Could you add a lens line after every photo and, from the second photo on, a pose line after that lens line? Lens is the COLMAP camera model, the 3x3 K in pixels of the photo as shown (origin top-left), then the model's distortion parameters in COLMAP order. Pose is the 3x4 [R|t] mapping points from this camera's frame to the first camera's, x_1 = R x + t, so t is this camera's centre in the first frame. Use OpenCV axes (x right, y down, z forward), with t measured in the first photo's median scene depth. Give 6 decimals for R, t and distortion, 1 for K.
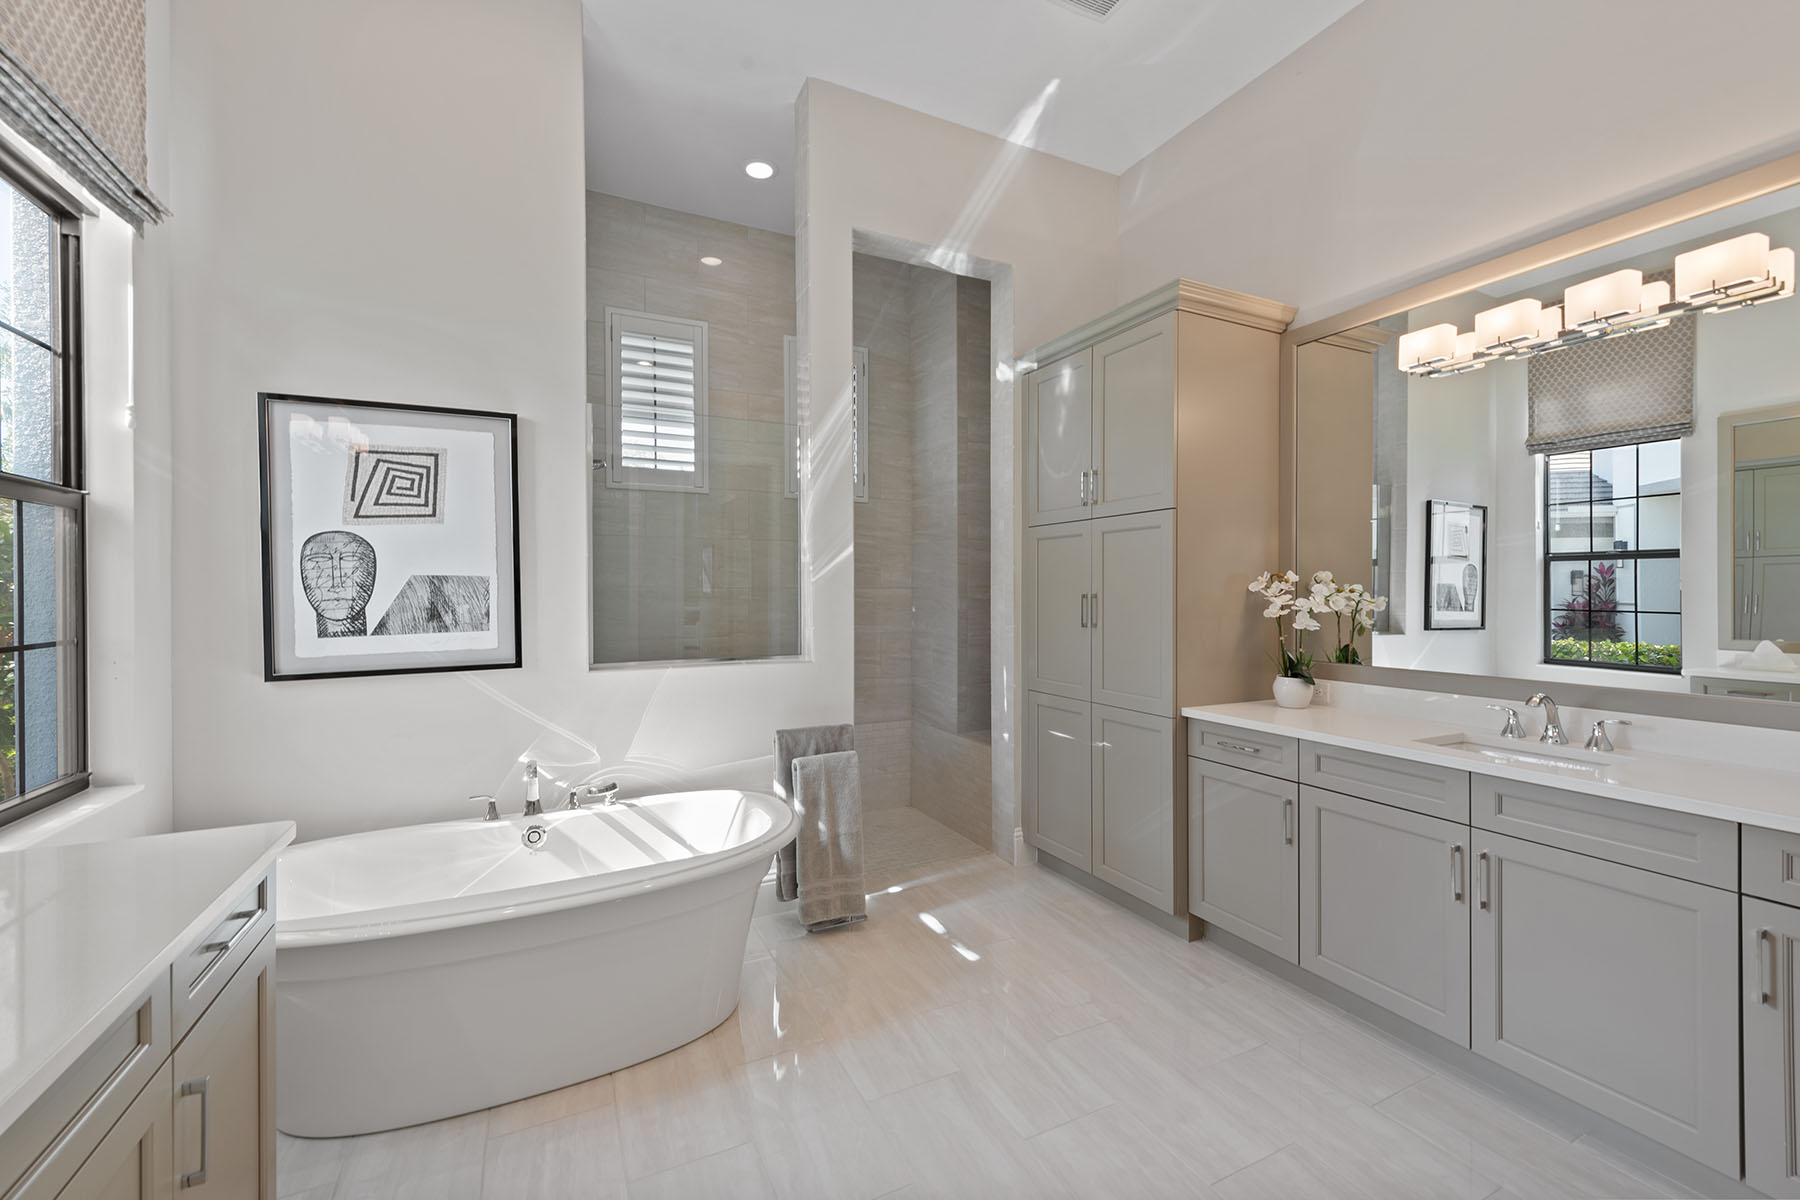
lens RADIAL K [[730.1, 0, 900.5], [0, 730.1, 599.4], [0, 0, 1]] dist [0.014778, -0.000067]
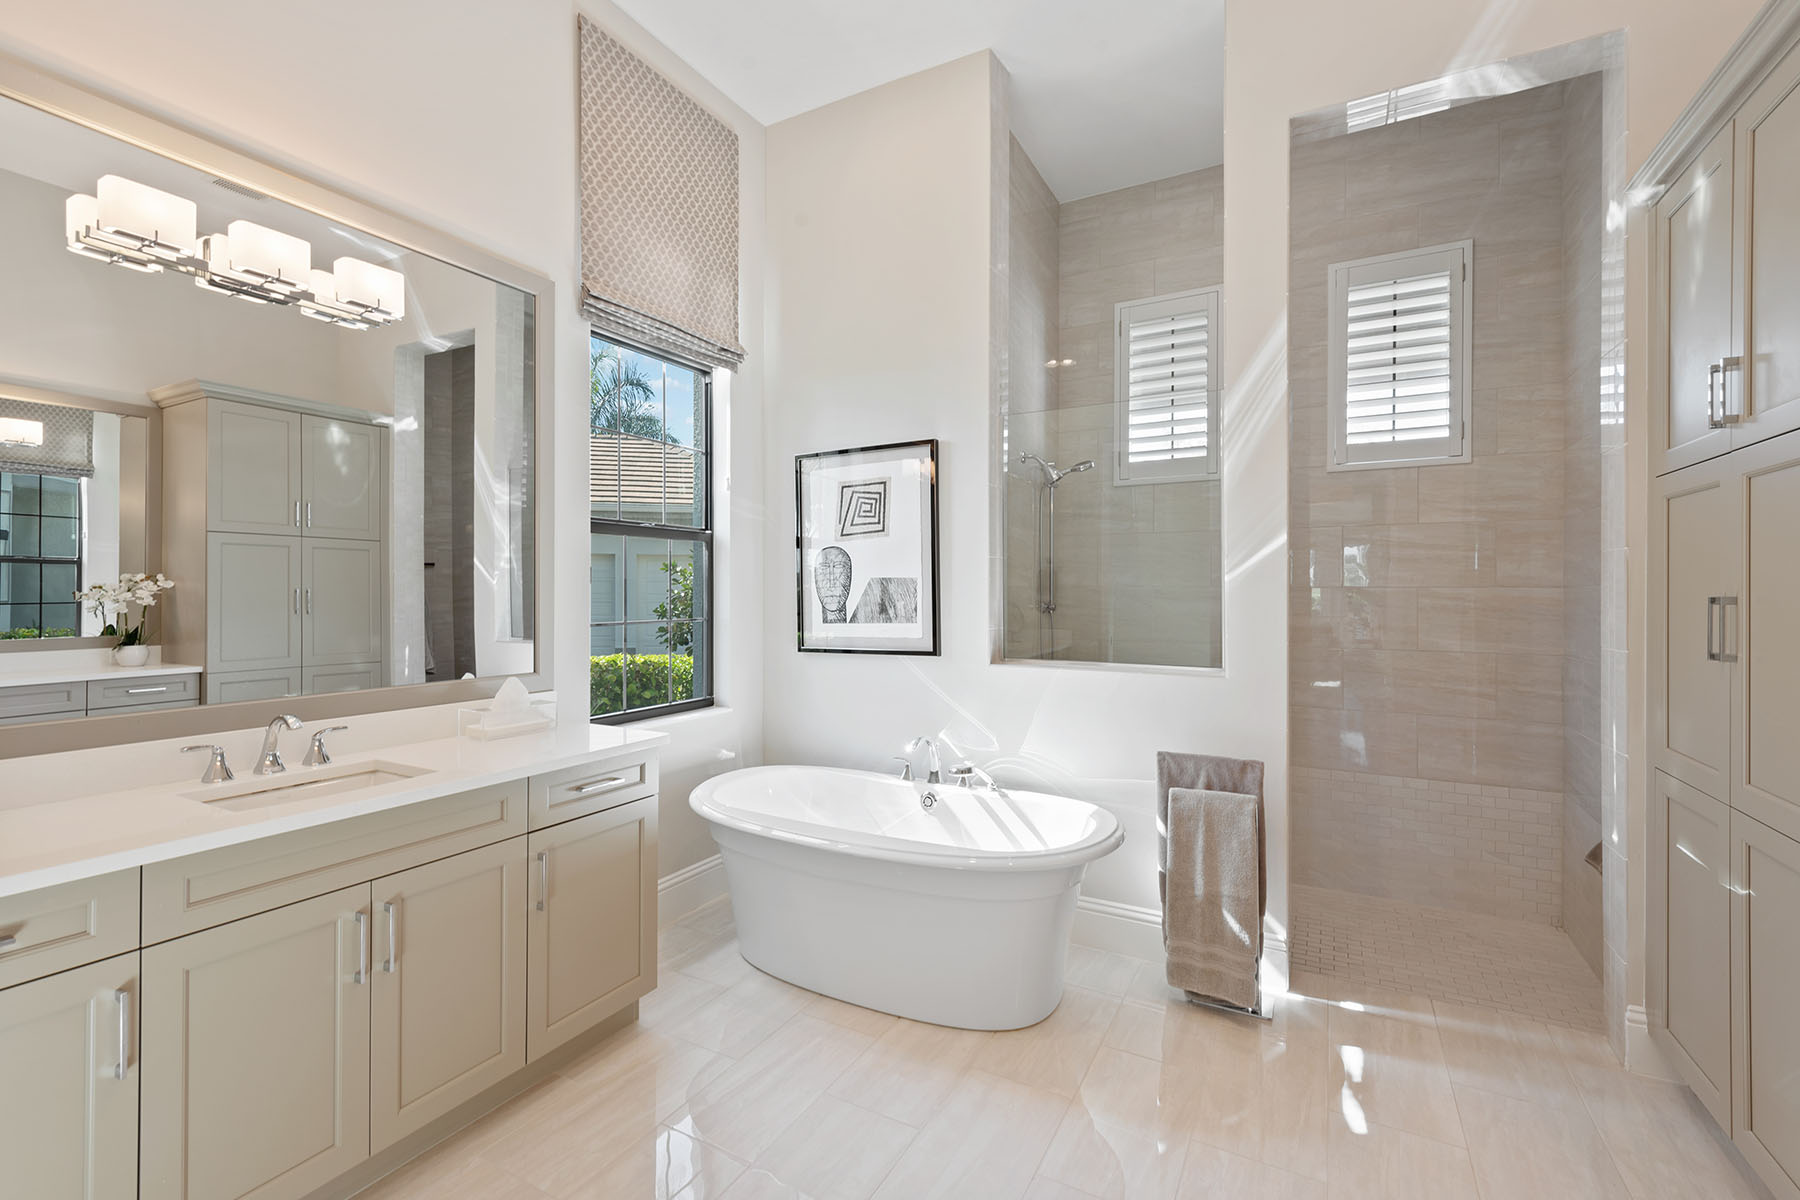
lens RADIAL K [[785.4, 0, 898.3], [0, 785.4, 592.6], [0, 0, 1]] dist [0.014922, 0.000004]
pose [[0.574199, 0.003877, -0.818706, 0.477851], [-0.010292, 0.999944, -0.002483, -0.003938], [0.818651, 0.009852, 0.574207, 0.239168]]
